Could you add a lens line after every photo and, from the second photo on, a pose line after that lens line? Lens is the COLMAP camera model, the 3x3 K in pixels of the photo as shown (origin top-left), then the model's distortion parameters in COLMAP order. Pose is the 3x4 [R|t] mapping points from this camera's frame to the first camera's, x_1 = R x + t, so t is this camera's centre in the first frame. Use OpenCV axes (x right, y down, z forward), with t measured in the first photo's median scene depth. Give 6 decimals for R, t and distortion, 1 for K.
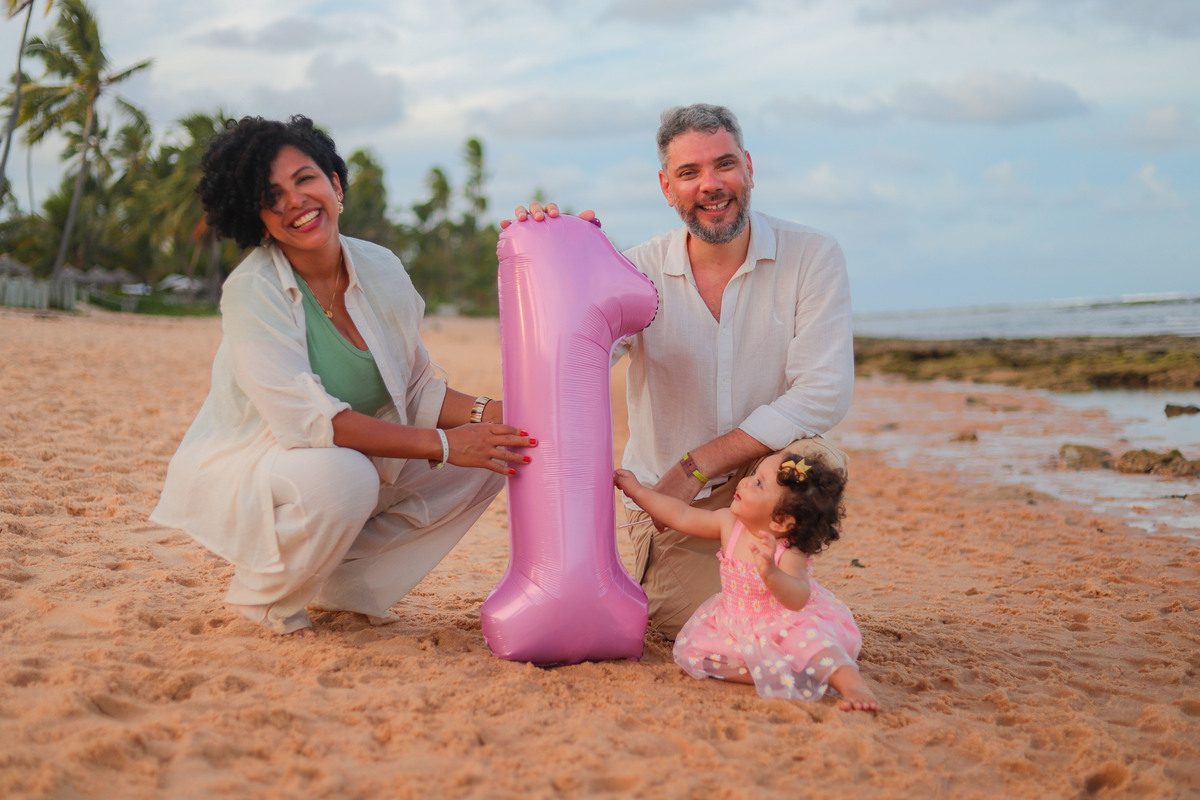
lens RADIAL K [[1834.5, 0, 600.0], [0, 1834.5, 400.0], [0, 0, 1]] dist [-0.123506, -0.044108]
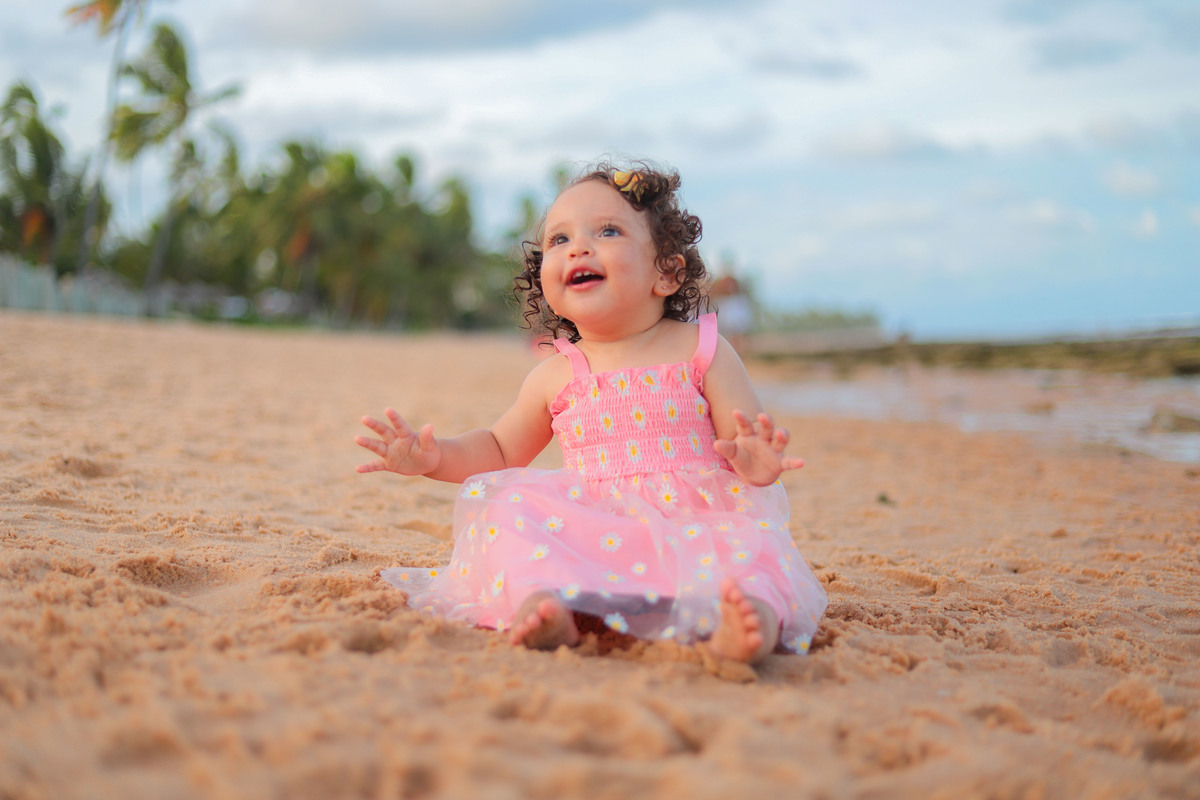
lens RADIAL K [[1760.2, 0, 600.0], [0, 1760.2, 400.0], [0, 0, 1]] dist [-0.150270, -0.016233]
pose [[0.998846, 0.000939, -0.048014, 0.090625], [-0.001451, 0.999942, -0.010629, 0.080666], [0.048001, 0.010687, 0.998790, 0.478674]]
